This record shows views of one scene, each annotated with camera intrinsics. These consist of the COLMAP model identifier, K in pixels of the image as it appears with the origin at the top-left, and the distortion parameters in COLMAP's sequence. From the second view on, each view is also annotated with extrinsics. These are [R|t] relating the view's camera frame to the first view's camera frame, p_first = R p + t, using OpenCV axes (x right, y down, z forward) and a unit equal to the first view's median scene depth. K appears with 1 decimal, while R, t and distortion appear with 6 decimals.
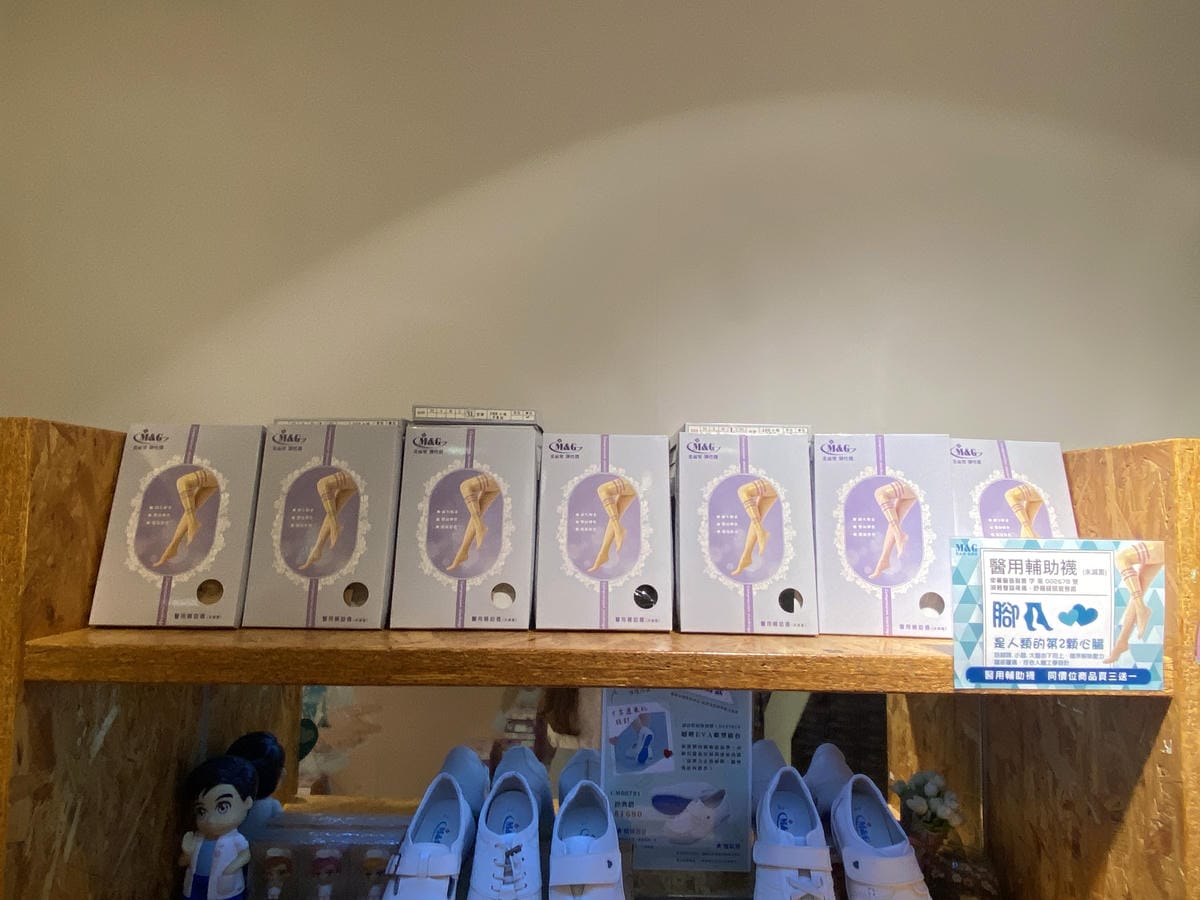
lens RADIAL K [[798.5, 0, 600.0], [0, 798.5, 450.0], [0, 0, 1]] dist [0.042040, -0.072375]
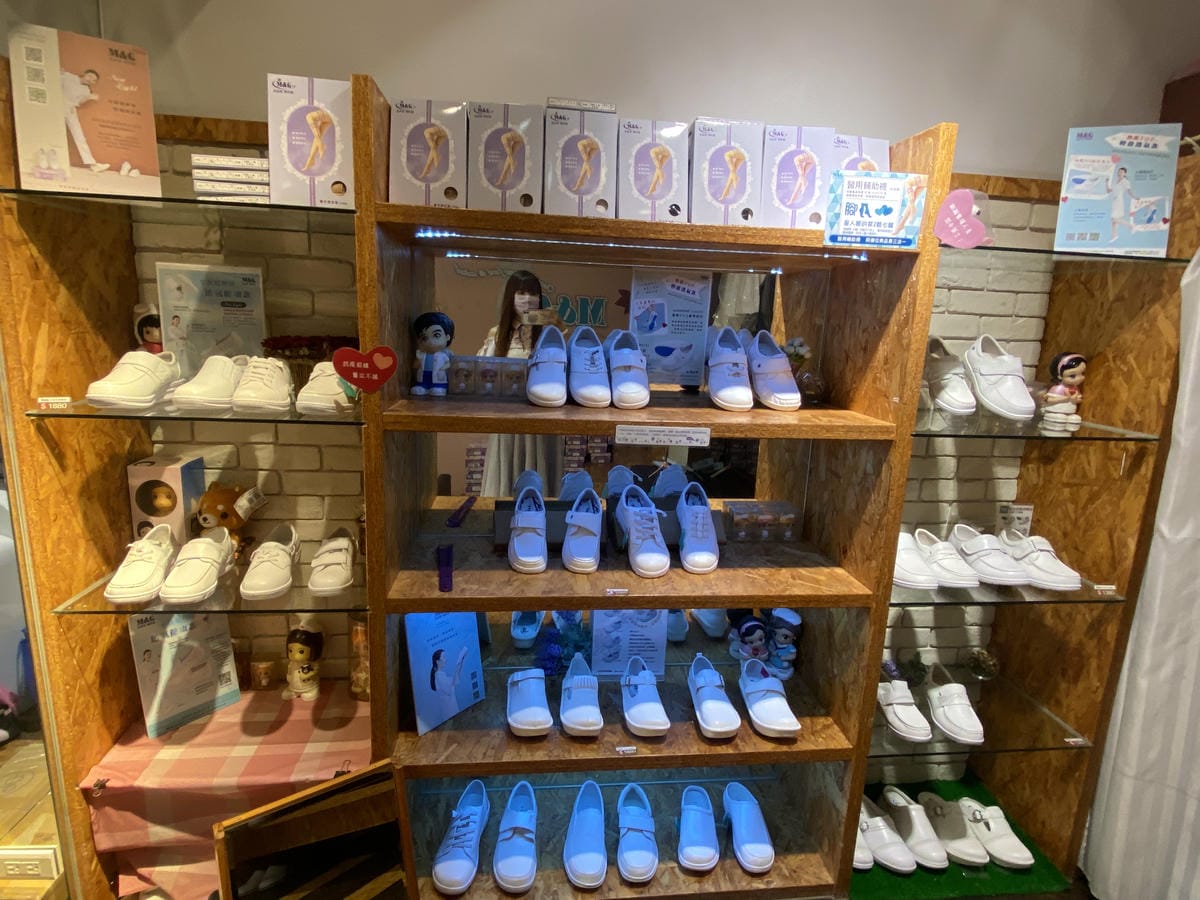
lens RADIAL K [[613.1, 0, 600.0], [0, 613.1, 450.0], [0, 0, 1]] dist [0.000146, -0.015124]
pose [[0.995009, 0.001511, 0.099777, -0.280713], [-0.031062, 0.954902, 0.295292, 0.318700], [-0.094831, -0.296917, 0.950183, -0.588606]]
